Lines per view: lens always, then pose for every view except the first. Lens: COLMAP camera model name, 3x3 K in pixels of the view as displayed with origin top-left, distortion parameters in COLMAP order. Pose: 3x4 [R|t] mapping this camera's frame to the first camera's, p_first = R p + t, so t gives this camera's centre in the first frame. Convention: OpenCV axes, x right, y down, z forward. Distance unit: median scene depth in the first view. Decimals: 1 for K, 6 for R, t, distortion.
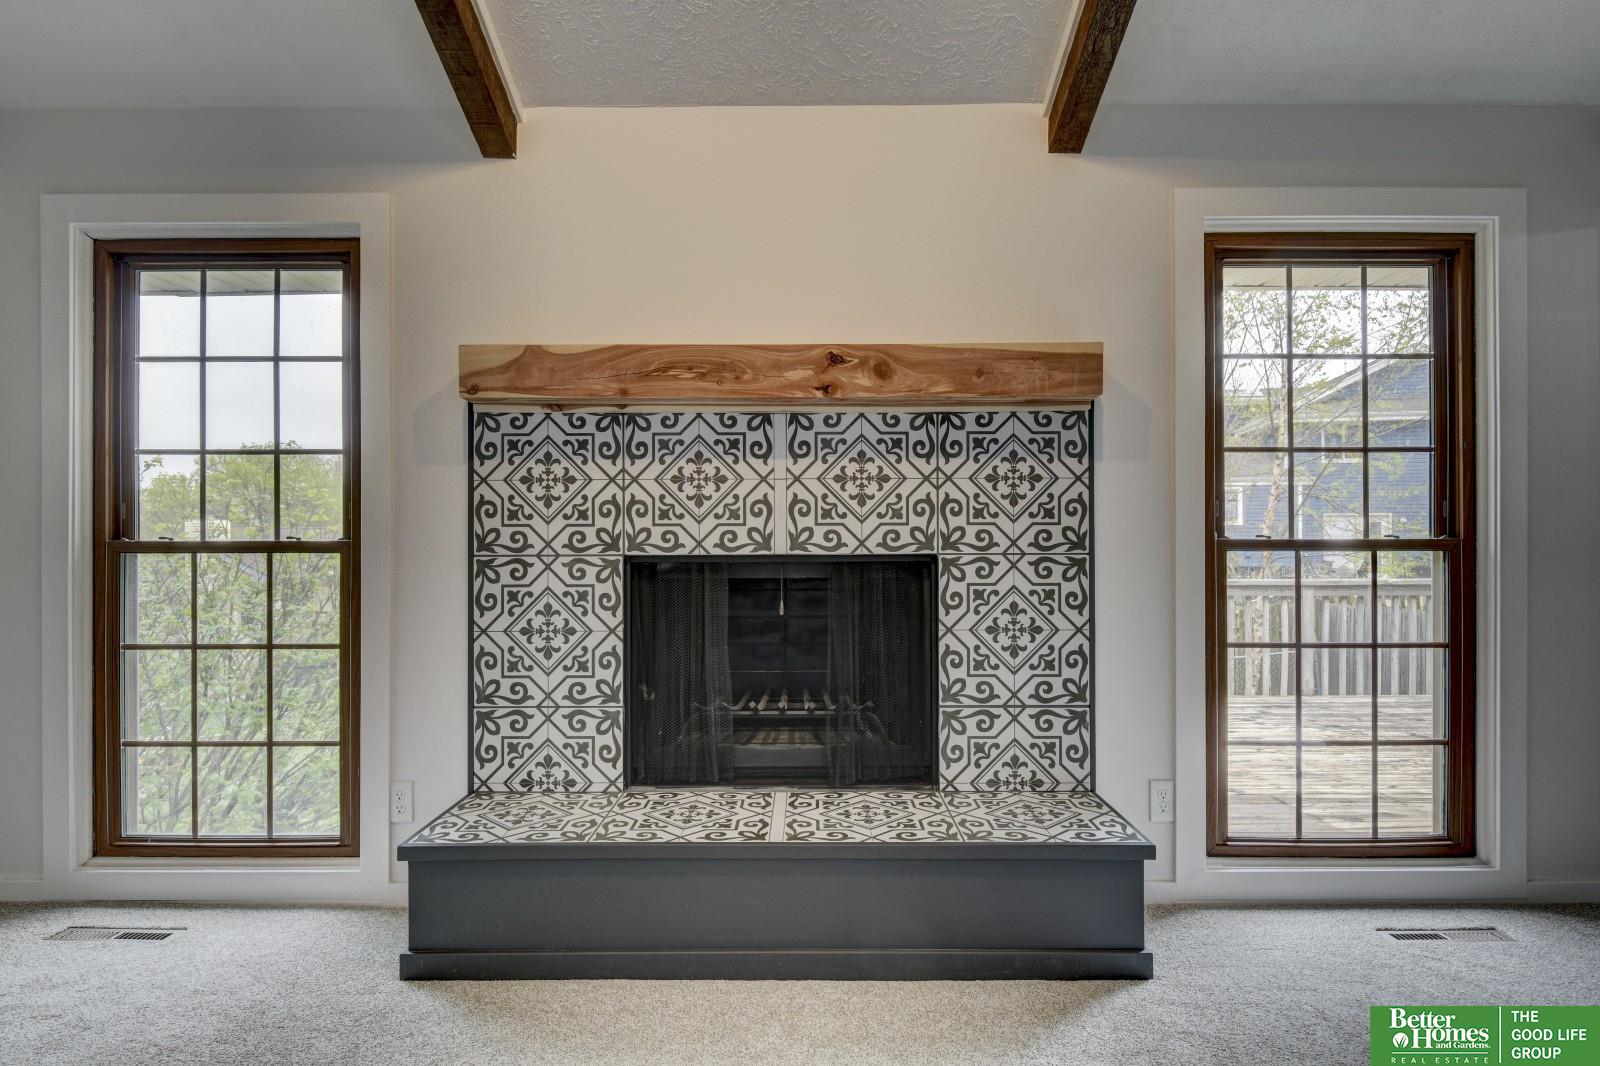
lens RADIAL K [[877.9, 0, 807.4], [0, 877.9, 548.2], [0, 0, 1]] dist [-0.005653, -0.002507]
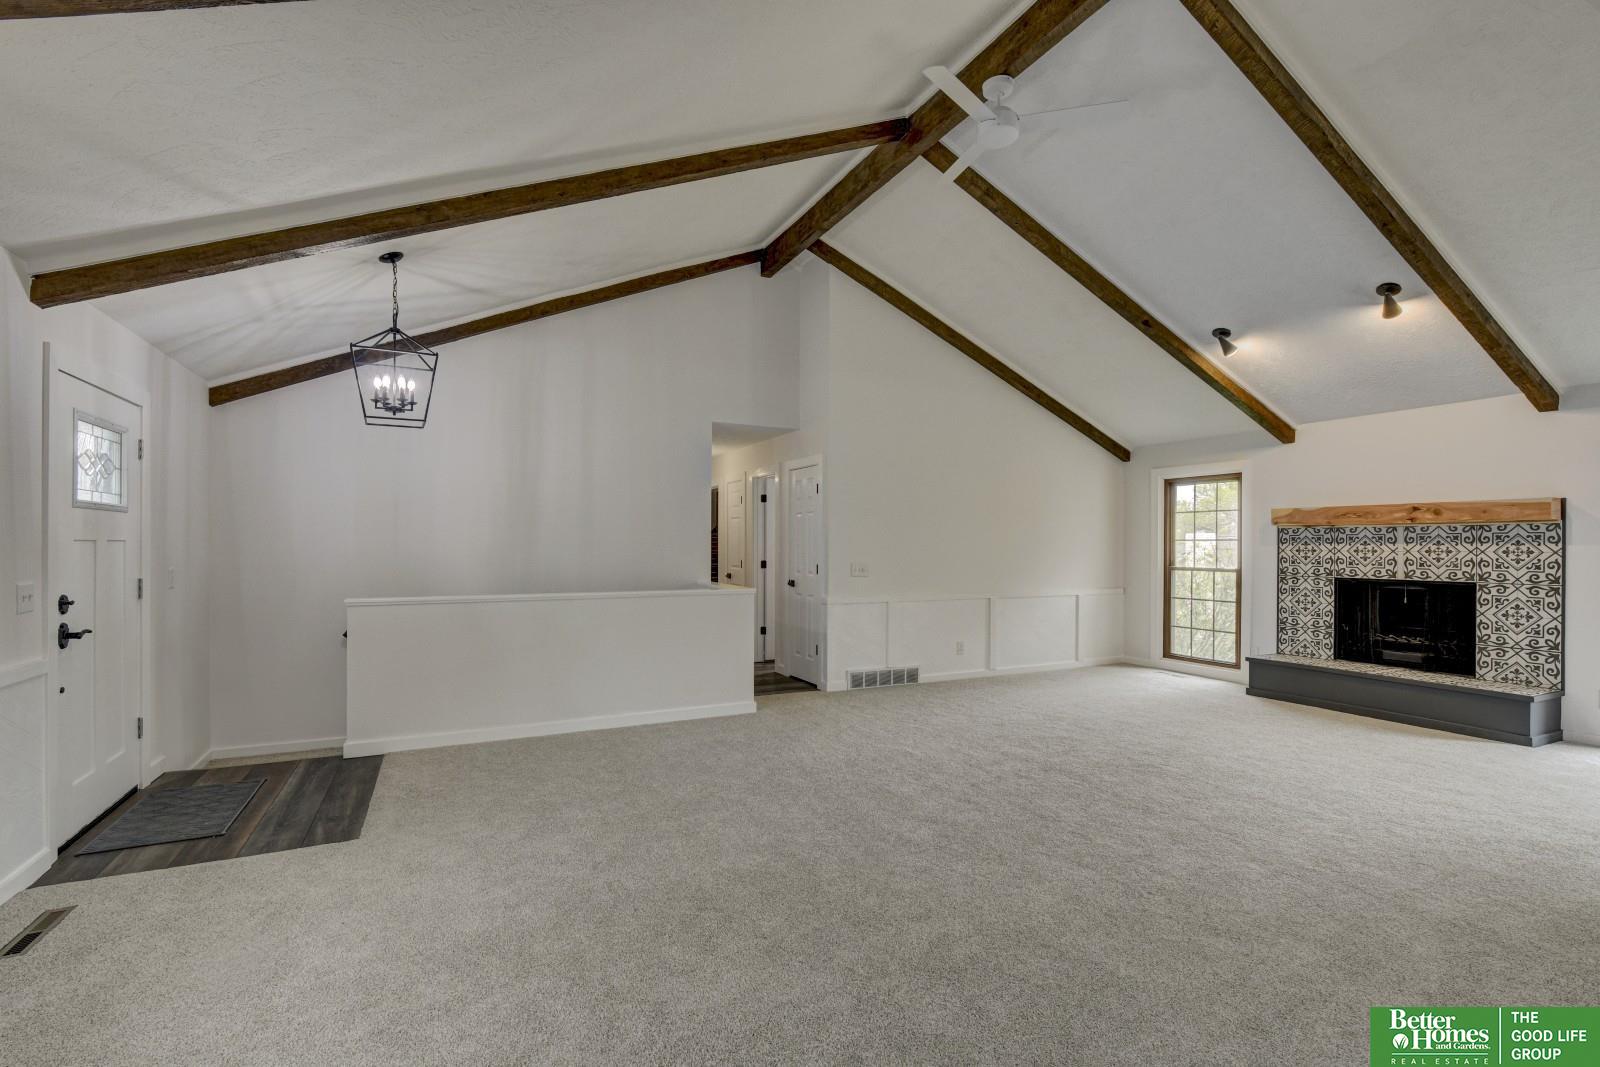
lens RADIAL K [[721.1, 0, 767.9], [0, 721.1, 536.2], [0, 0, 1]] dist [-0.003733, -0.002039]
pose [[0.411960, -0.006737, -0.911177, 1.161923], [-0.012503, 0.999837, -0.013045, -0.072140], [0.911116, 0.016767, 0.411809, -1.642094]]
